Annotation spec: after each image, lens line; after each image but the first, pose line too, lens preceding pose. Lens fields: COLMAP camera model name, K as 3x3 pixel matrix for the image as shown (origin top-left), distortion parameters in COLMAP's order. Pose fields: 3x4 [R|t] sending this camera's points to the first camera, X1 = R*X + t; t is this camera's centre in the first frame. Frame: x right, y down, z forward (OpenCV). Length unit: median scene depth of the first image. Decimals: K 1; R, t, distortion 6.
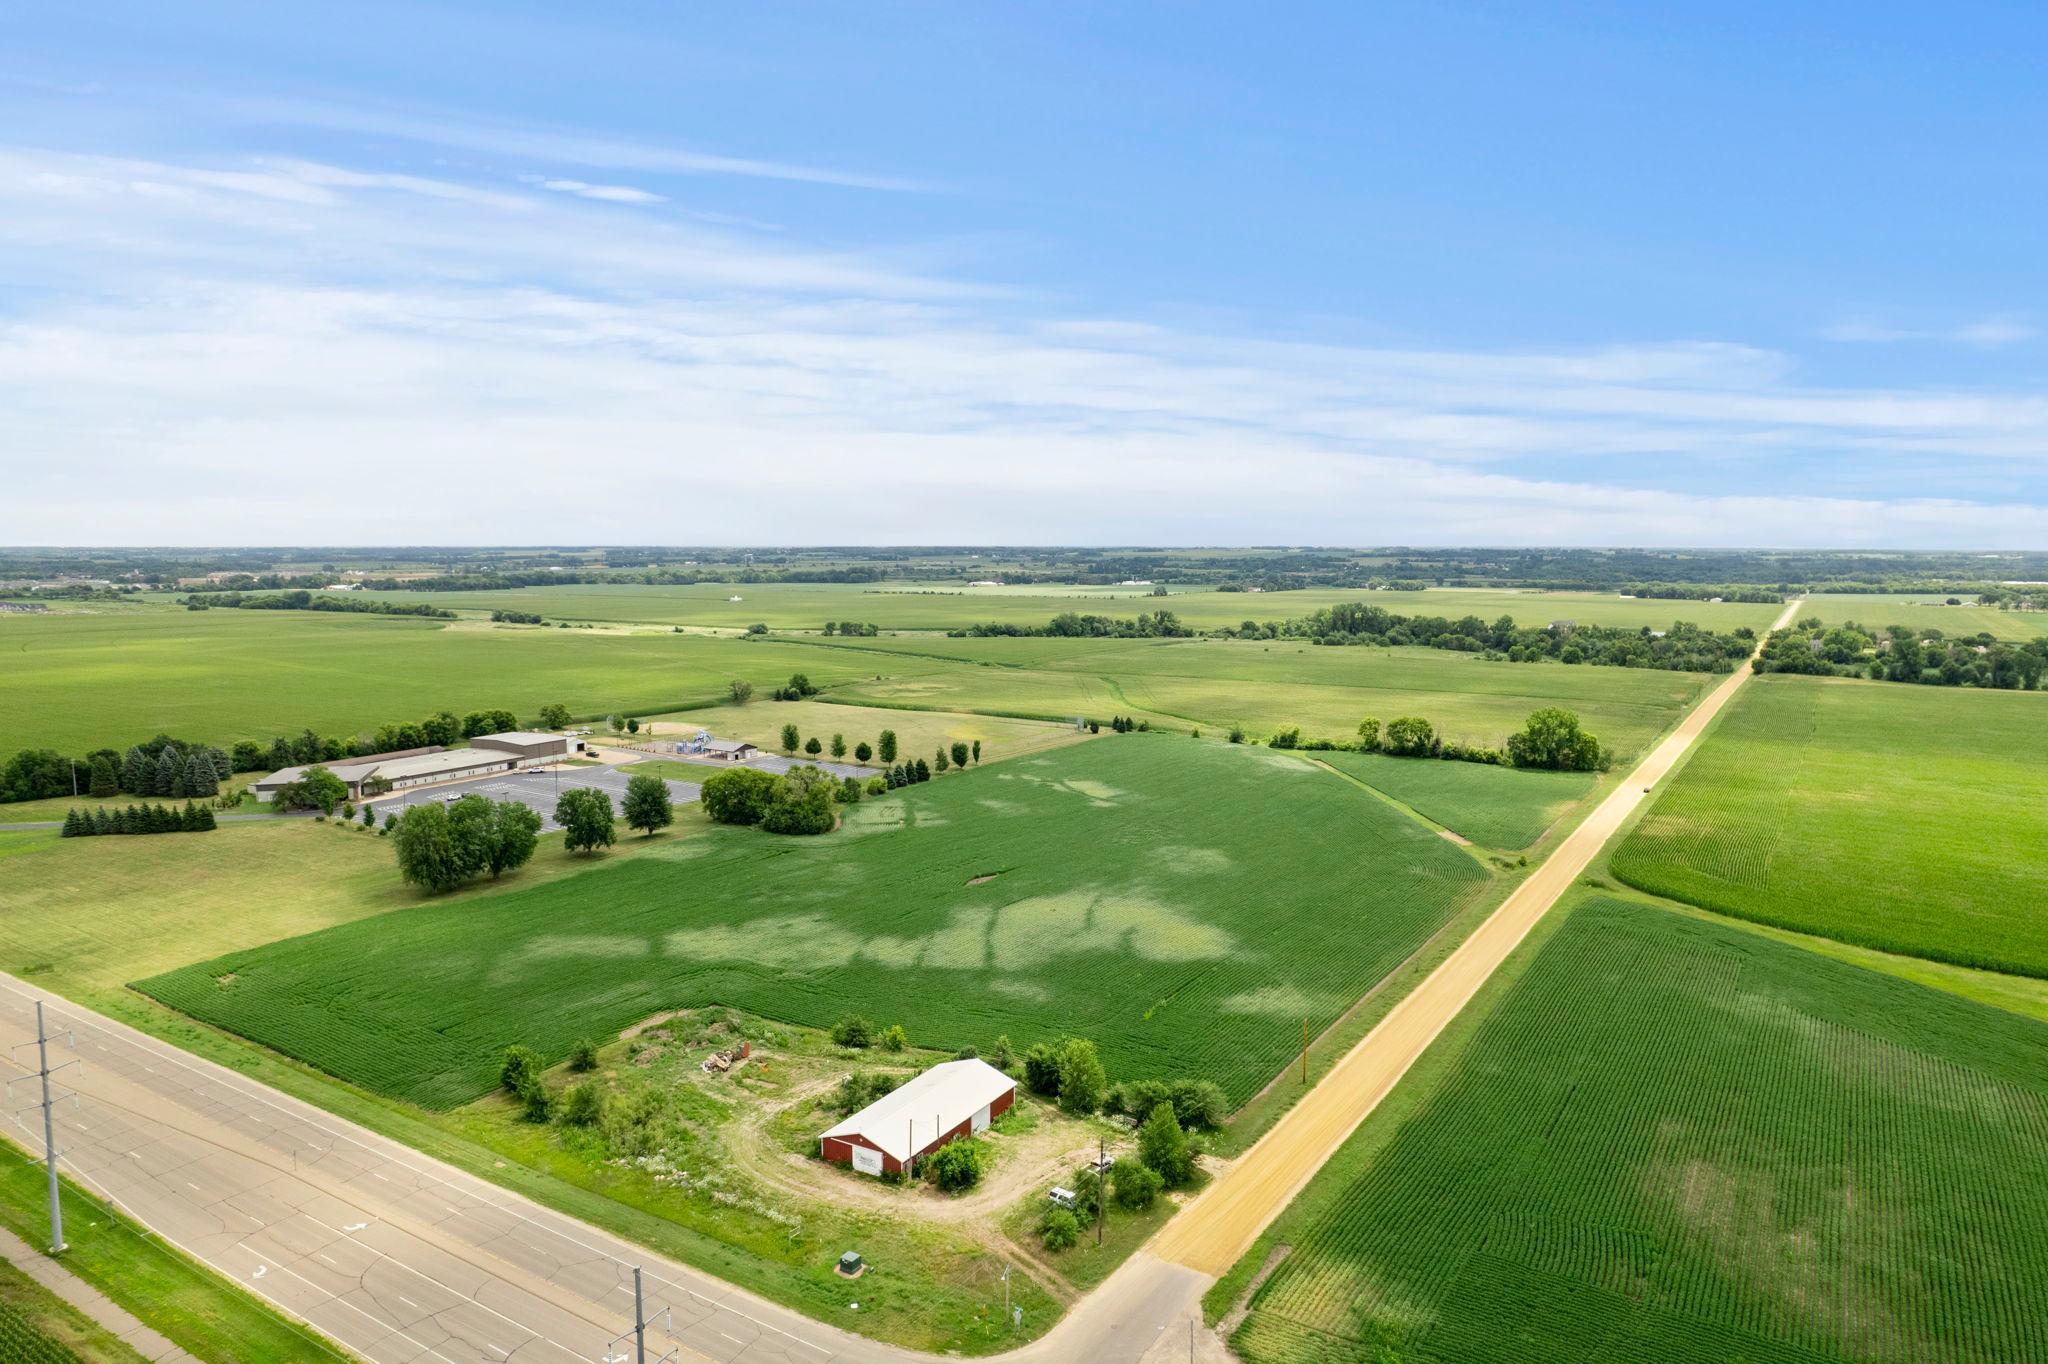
lens RADIAL K [[1317.4, 0, 1014.2], [0, 1317.4, 679.9], [0, 0, 1]] dist [-0.083442, 0.075457]
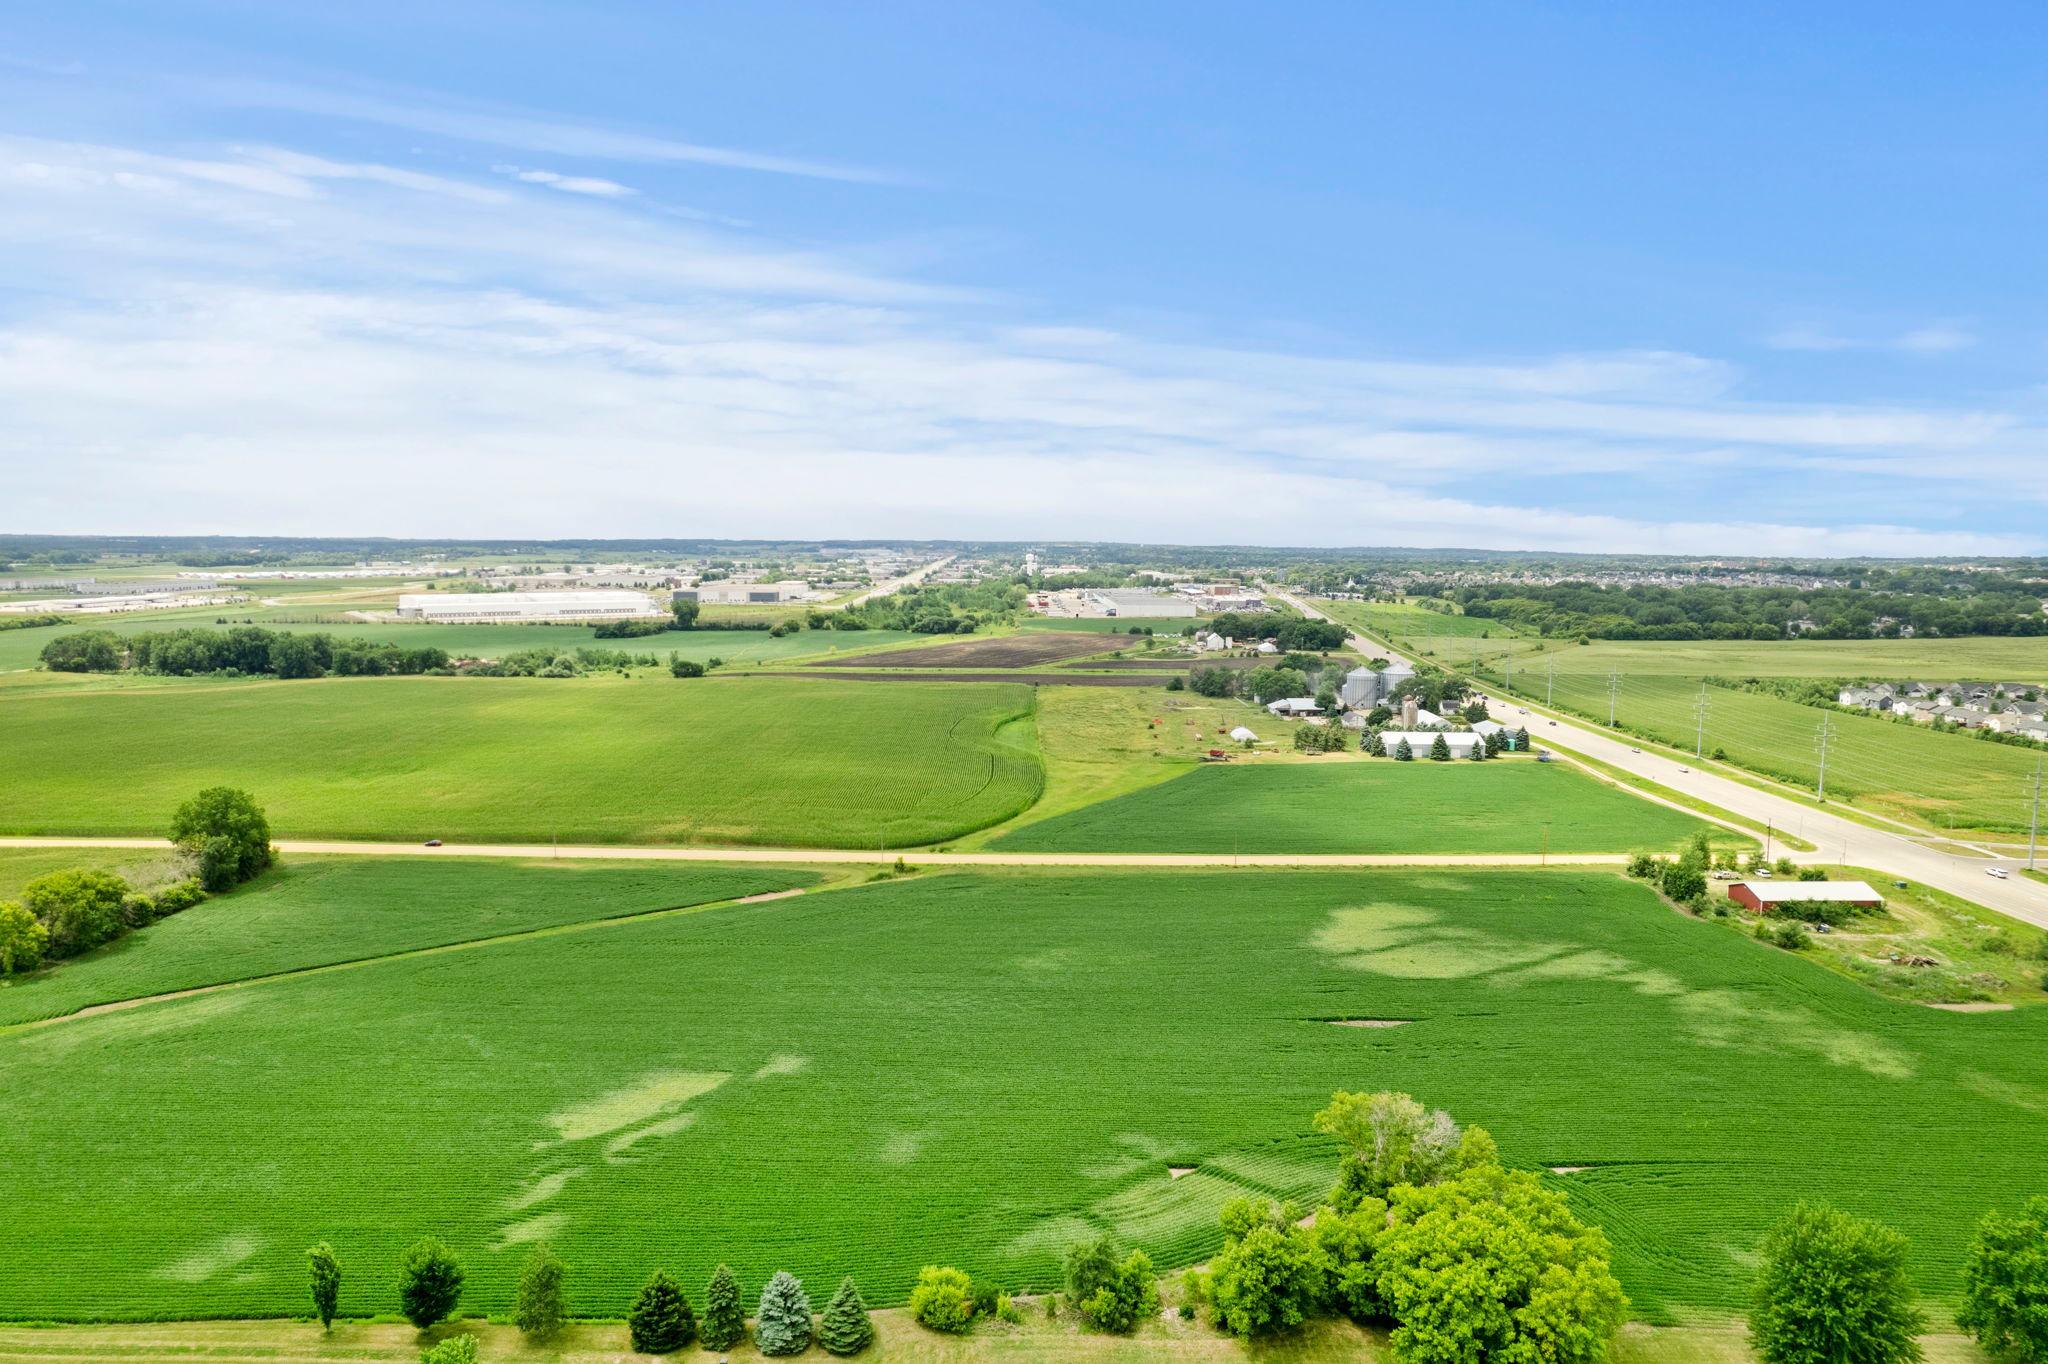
lens RADIAL K [[1309.8, 0, 1016.5], [0, 1309.8, 678.2], [0, 0, 1]] dist [-0.079257, 0.071536]
pose [[-0.545564, -0.096071, 0.832545, -0.561018], [0.077298, 0.983405, 0.164133, -0.184473], [-0.834497, 0.153900, -0.529084, 1.748077]]
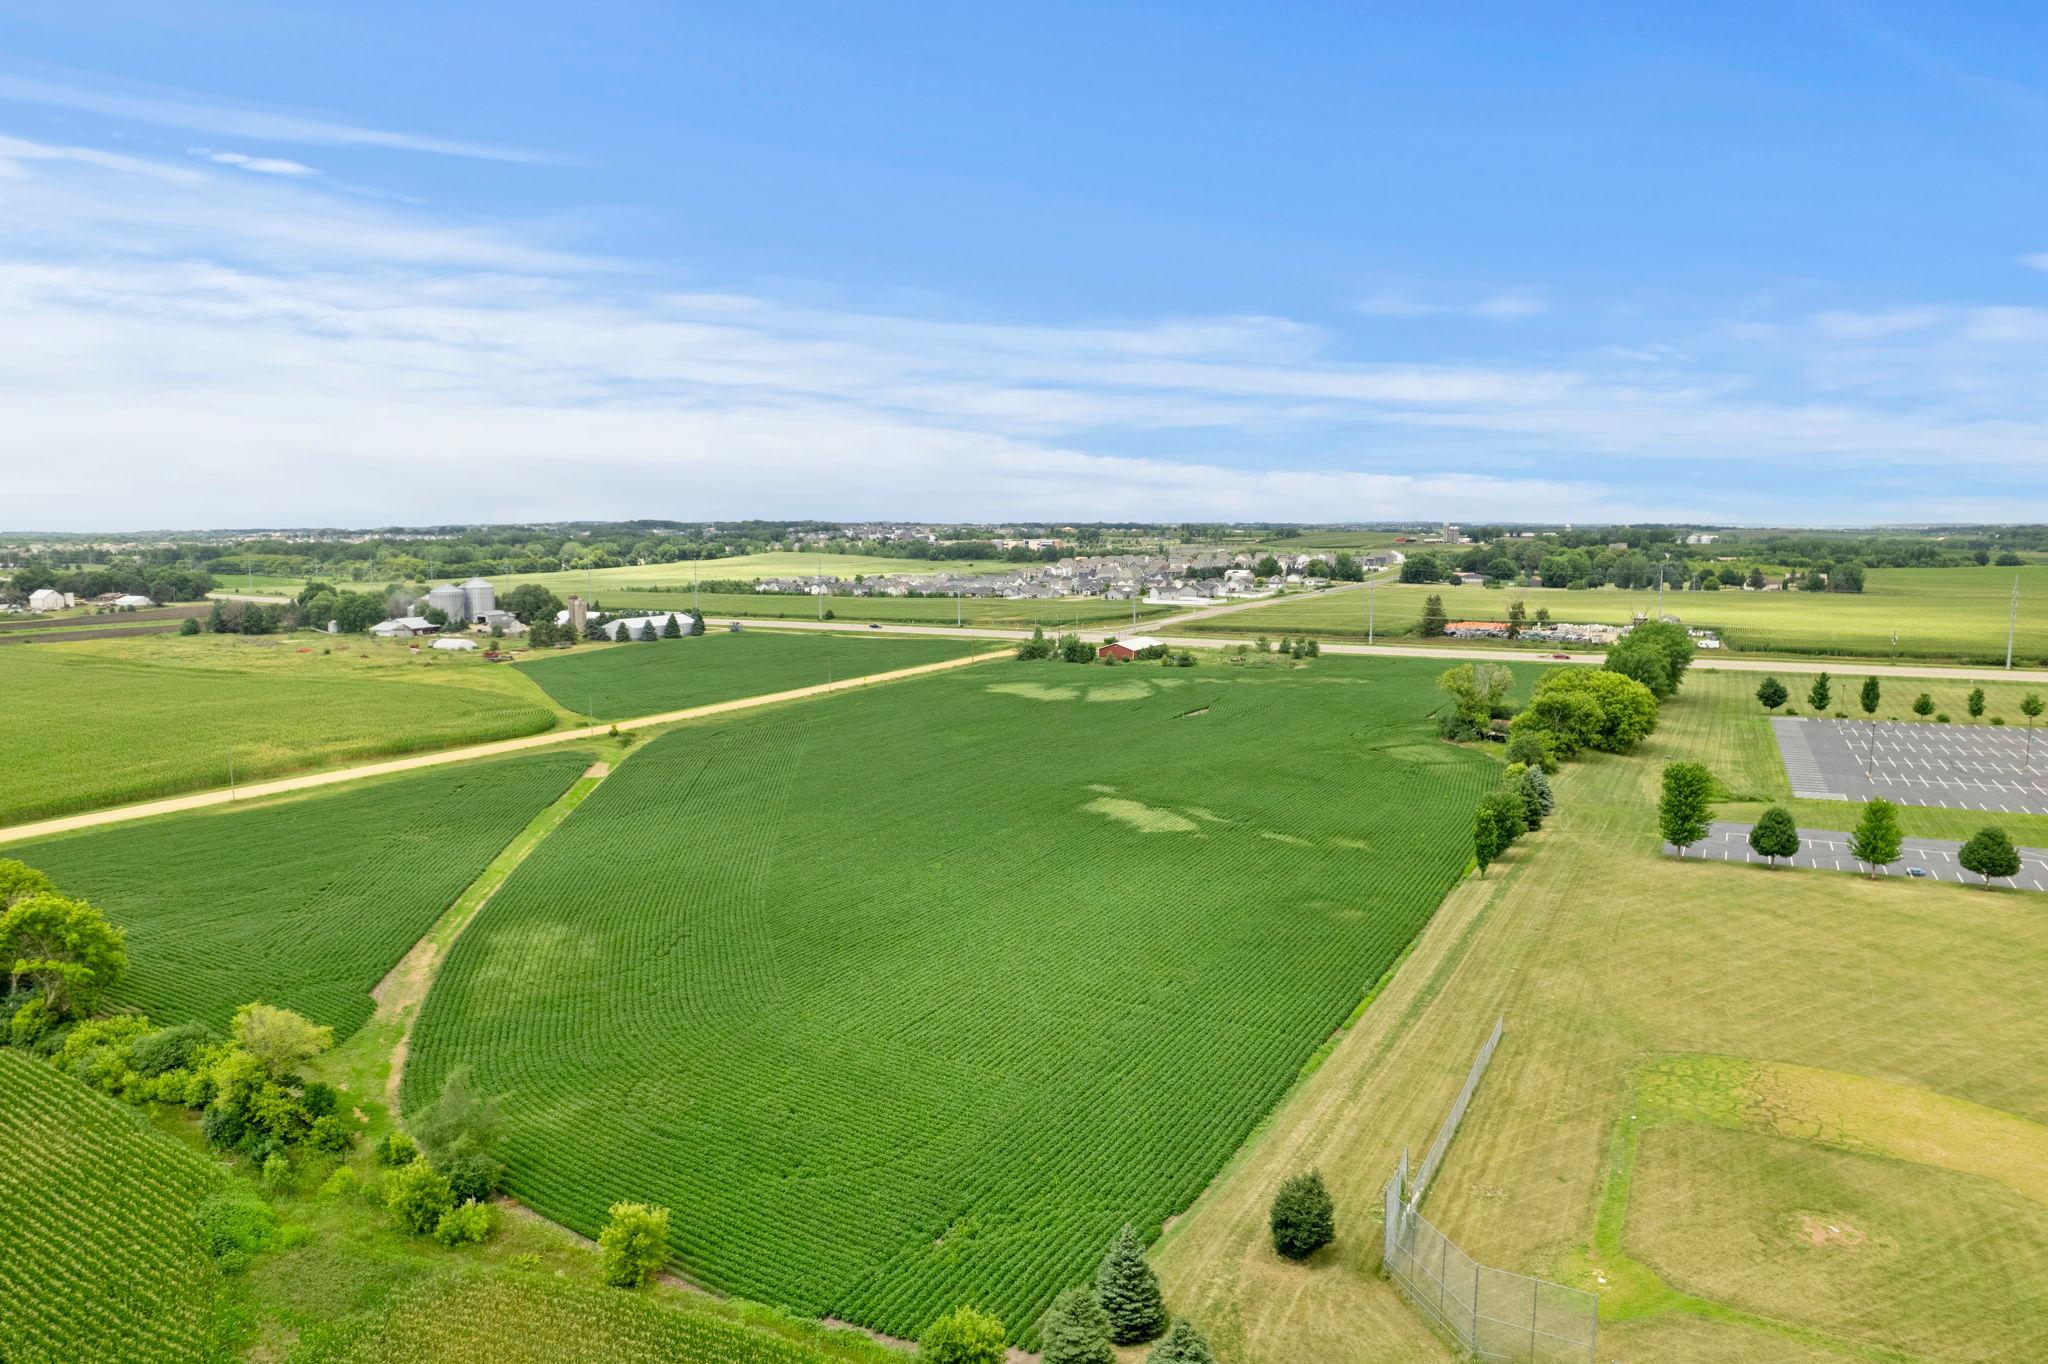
lens RADIAL K [[1324.2, 0, 1015.7], [0, 1324.2, 685.8], [0, 0, 1]] dist [-0.083358, 0.075694]
pose [[-0.997930, 0.011046, -0.063351, 0.211327], [-0.003620, 0.973926, 0.226839, -0.118515], [0.064204, 0.226598, -0.971870, 2.320714]]
